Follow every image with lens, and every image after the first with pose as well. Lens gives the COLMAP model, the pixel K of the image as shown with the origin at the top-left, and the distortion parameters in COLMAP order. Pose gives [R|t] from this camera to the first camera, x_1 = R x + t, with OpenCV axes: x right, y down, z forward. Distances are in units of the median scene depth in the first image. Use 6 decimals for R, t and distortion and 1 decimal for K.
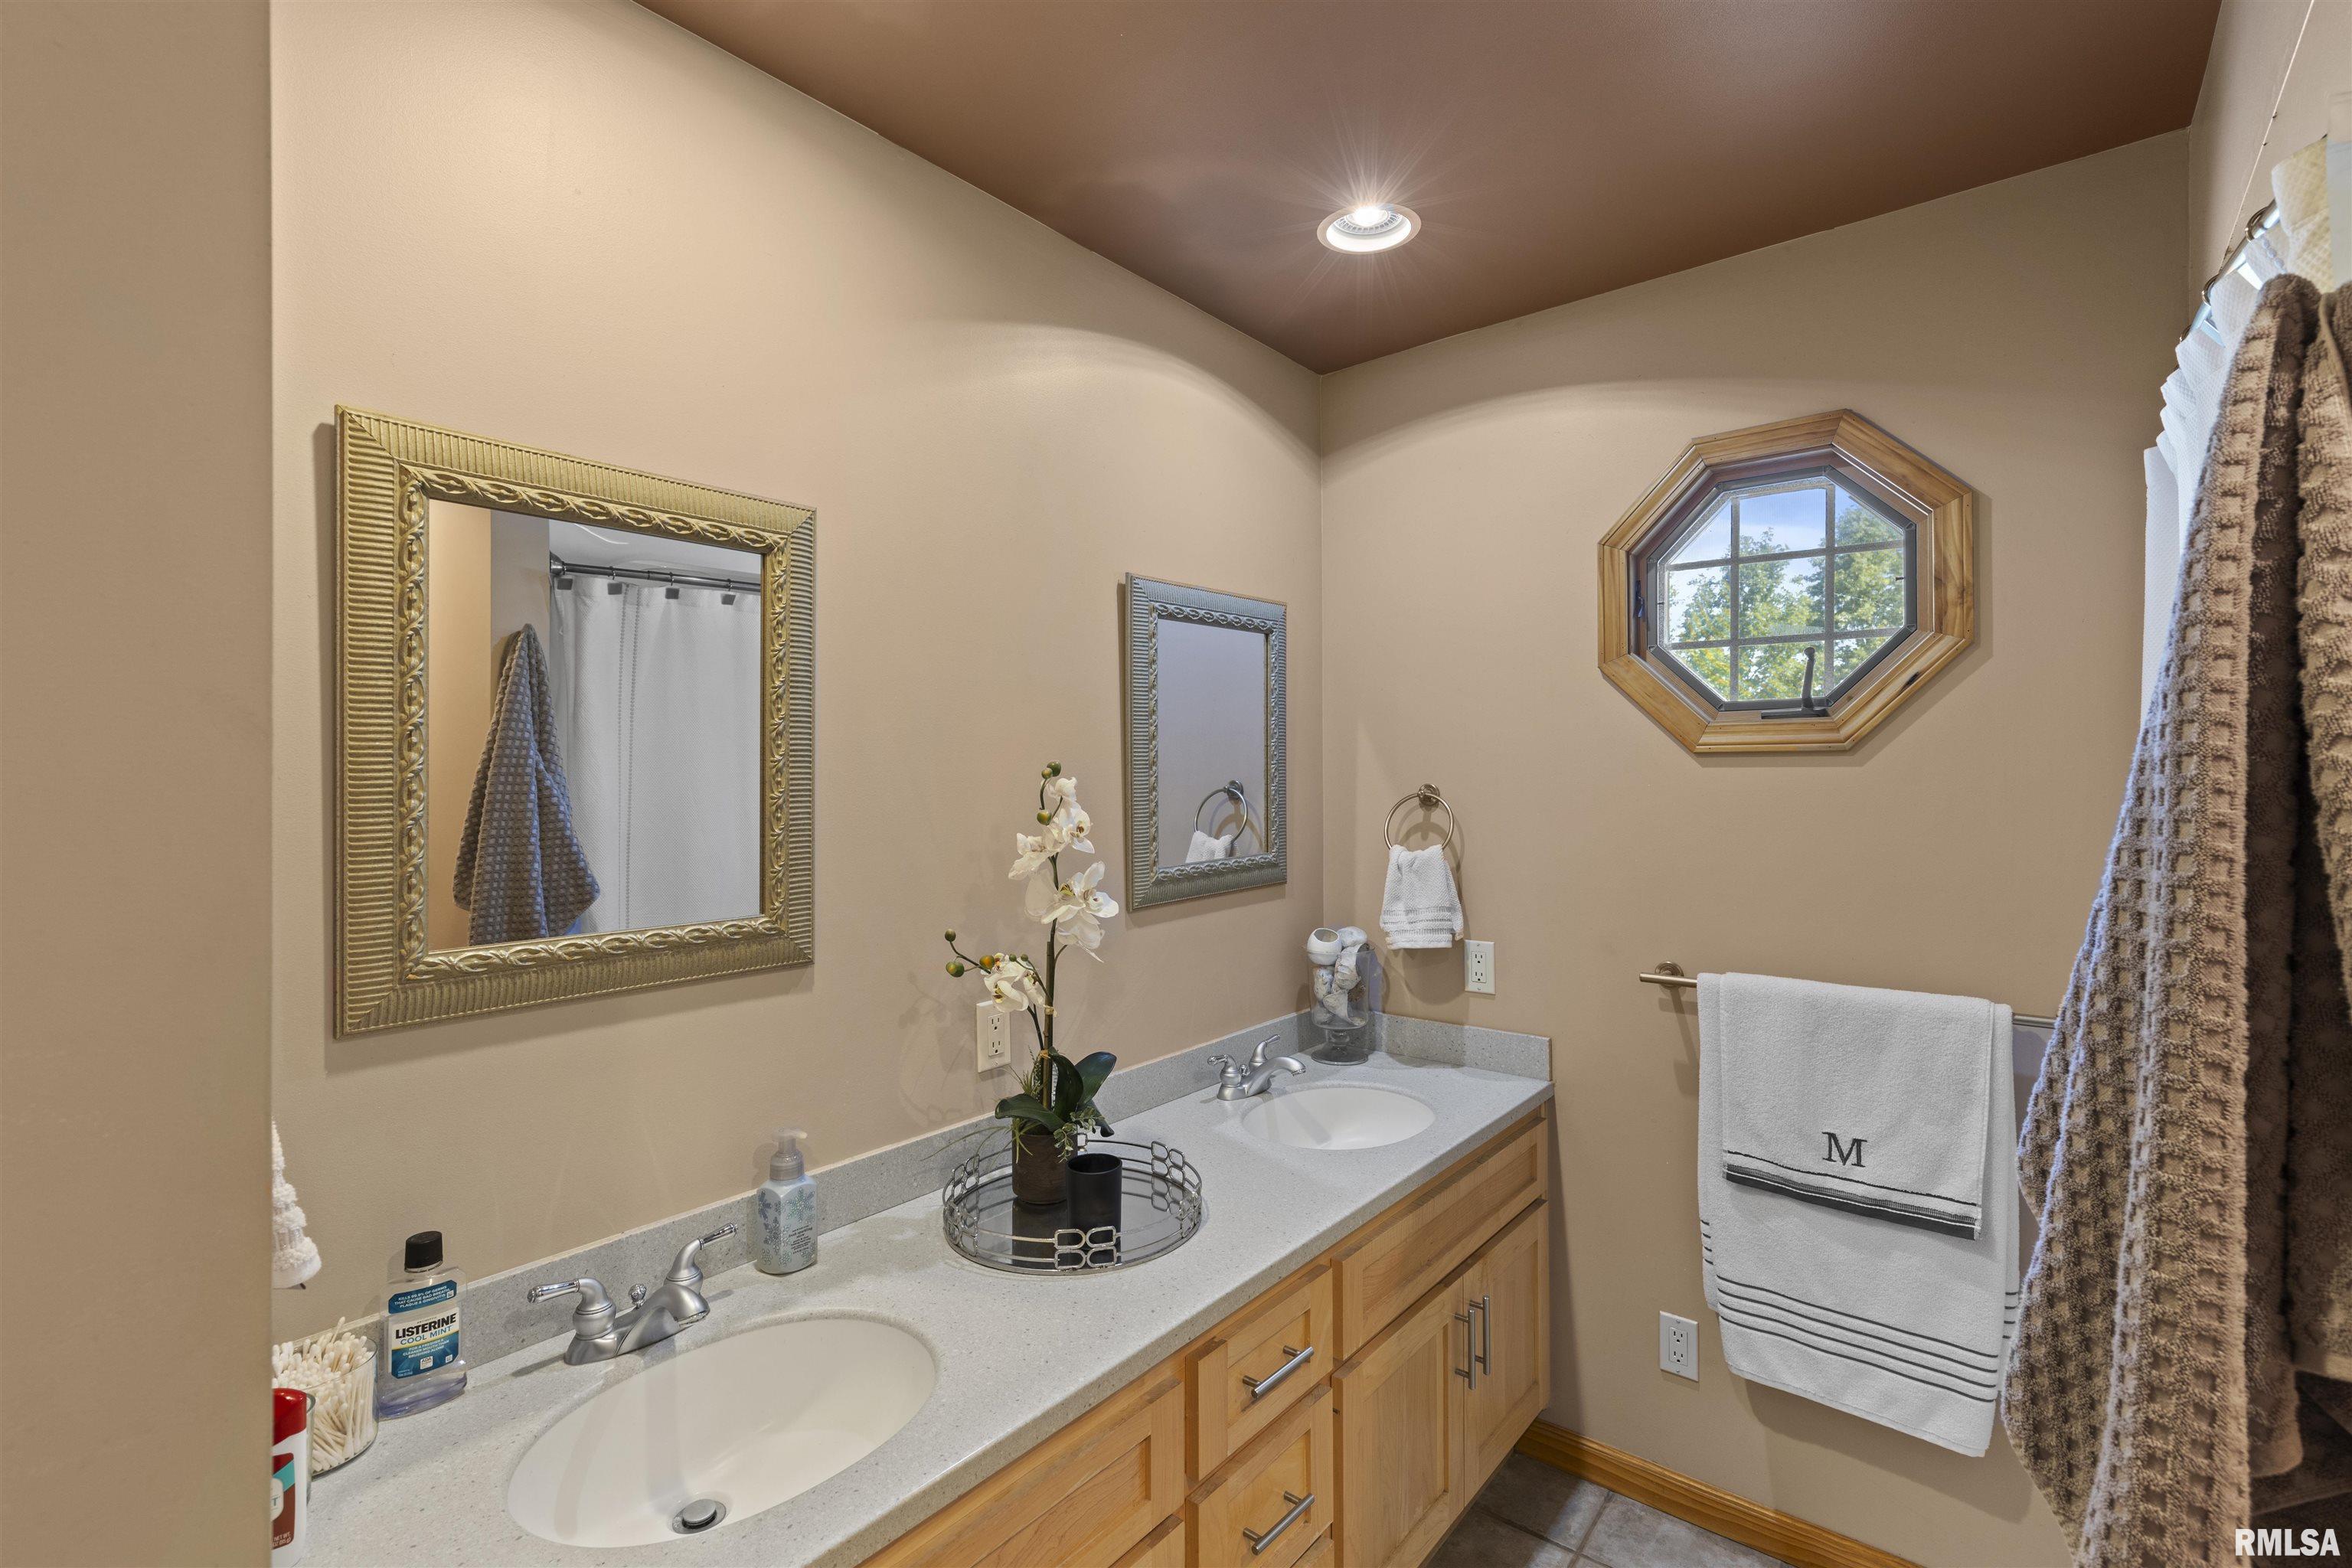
lens RADIAL K [[1050.7, 0, 1168.6], [0, 1050.7, 766.4], [0, 0, 1]] dist [0.001048, 0.000888]
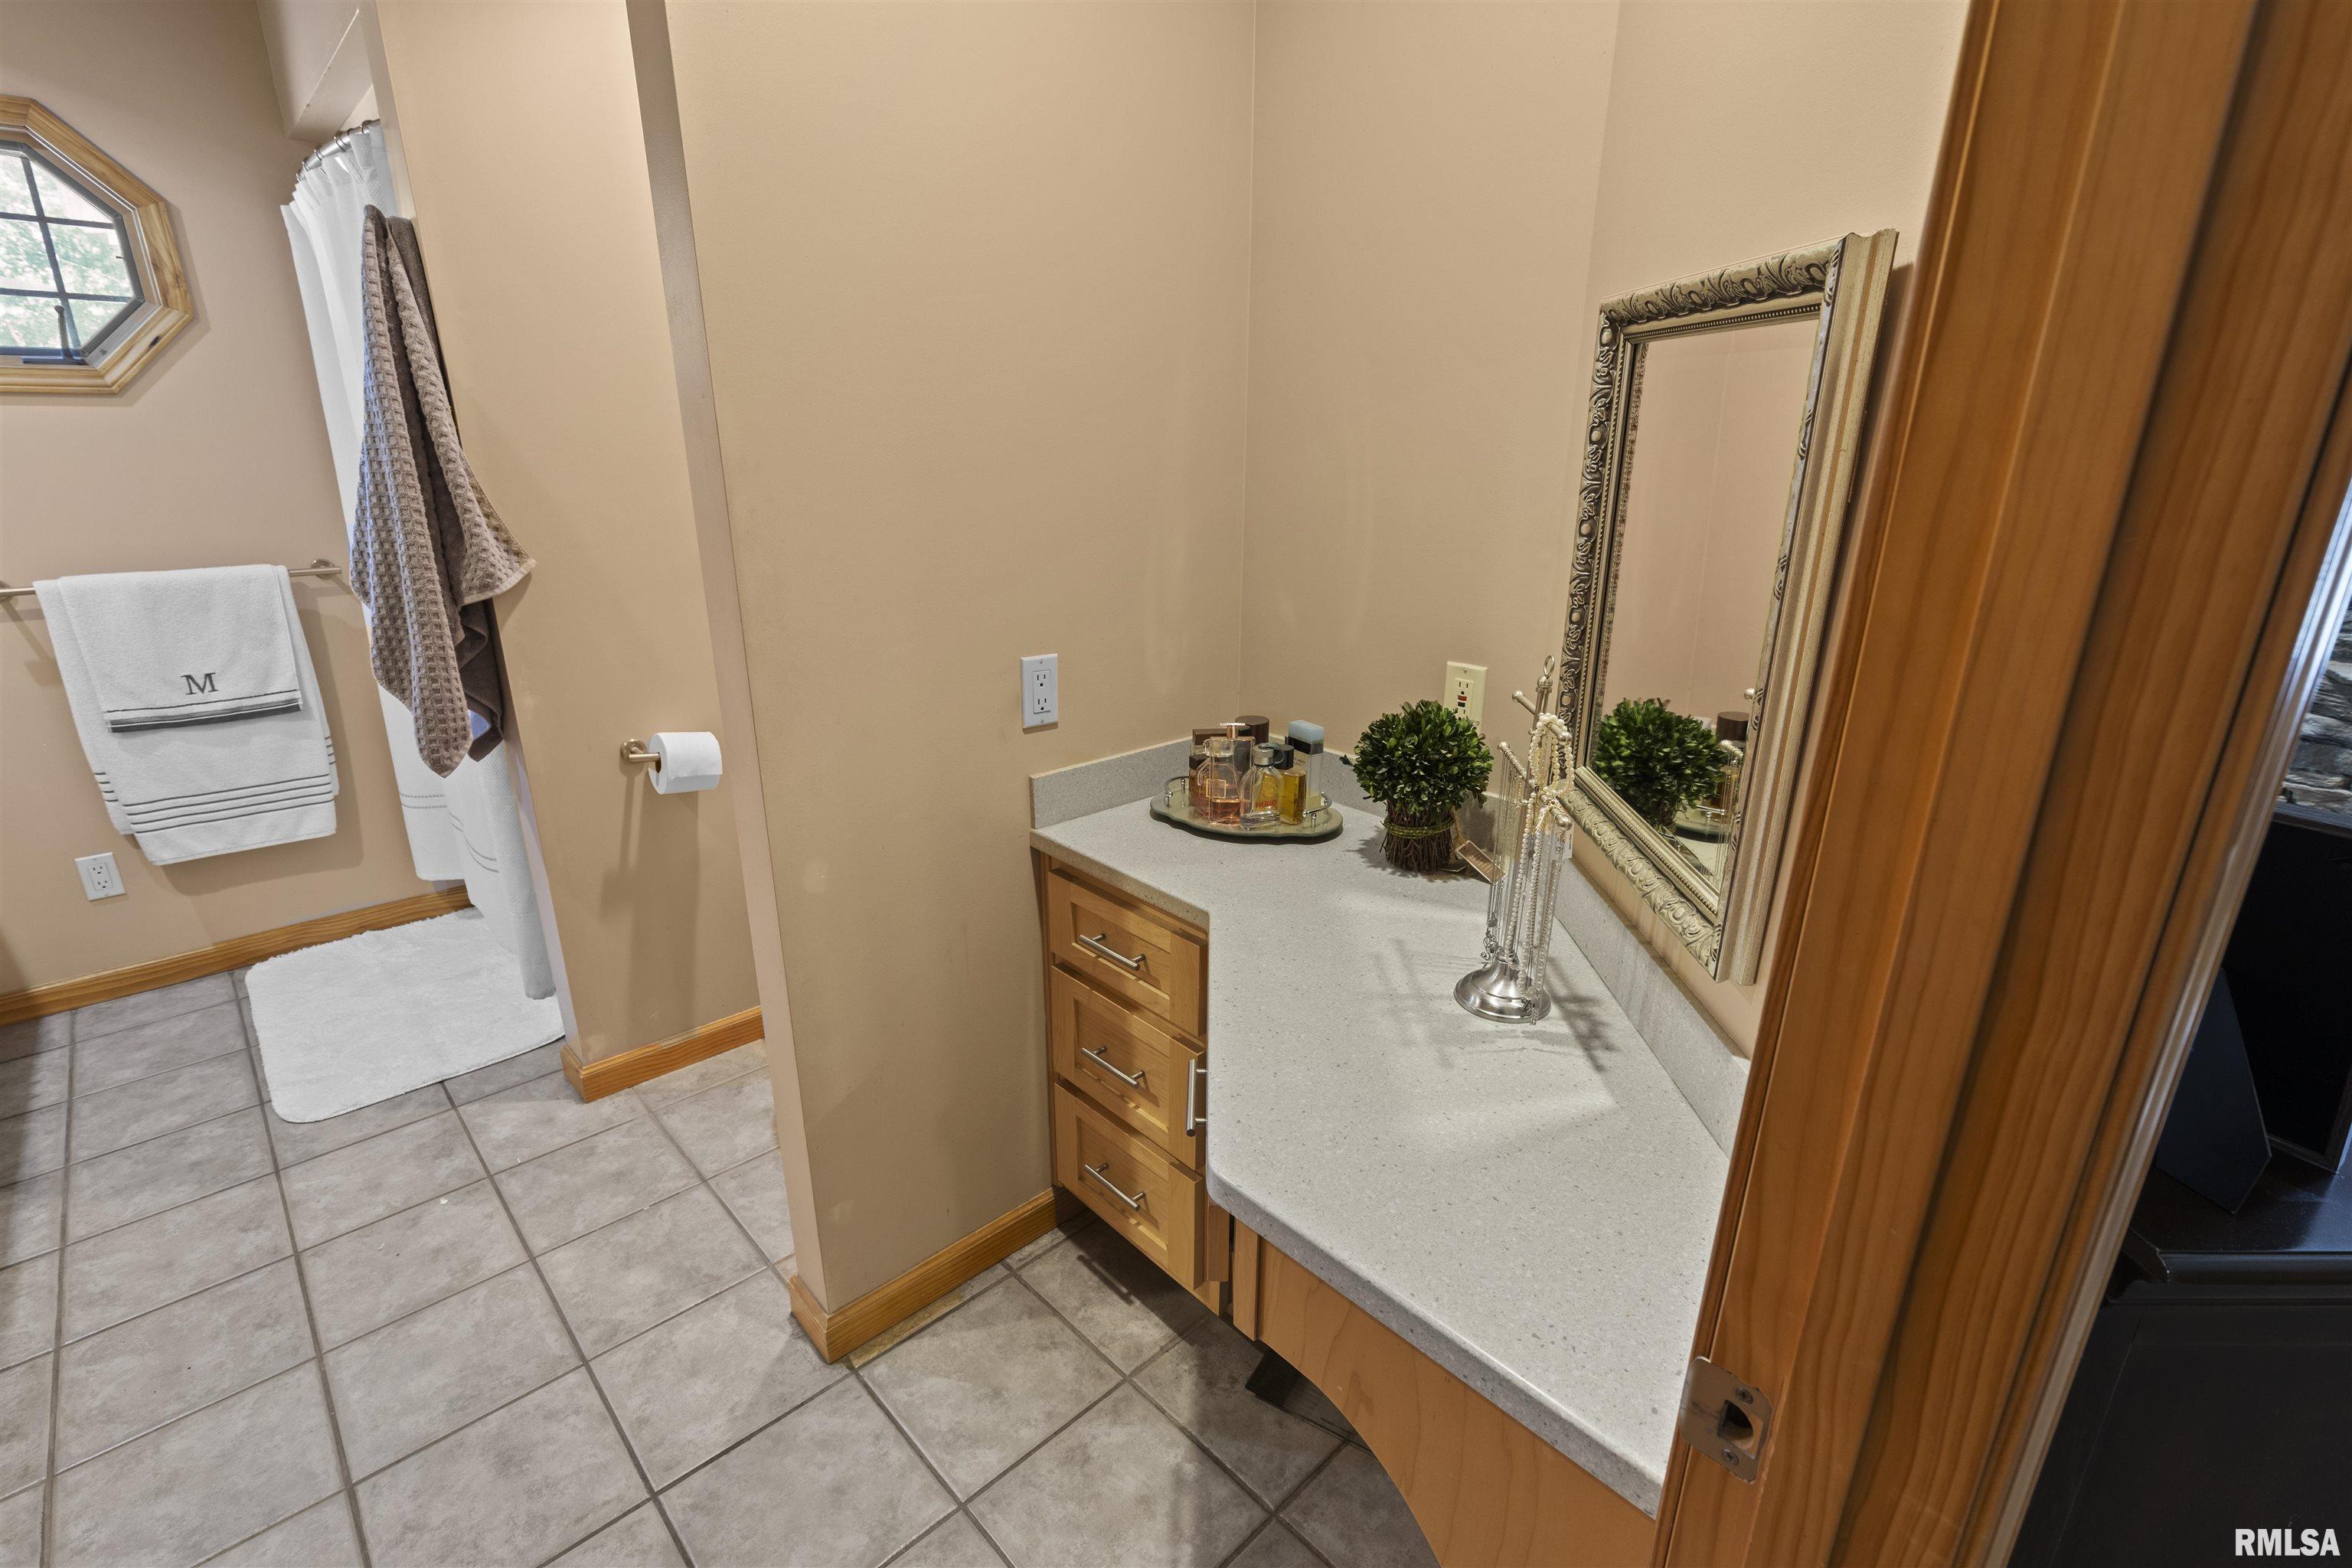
lens RADIAL K [[1050.7, 0, 1168.6], [0, 1050.7, 766.4], [0, 0, 1]] dist [0.001048, 0.000888]
pose [[0.123484, -0.300723, 0.945684, -0.623666], [-0.006593, 0.952707, 0.303818, 0.021225], [-0.992325, -0.043751, 0.115661, -0.521796]]
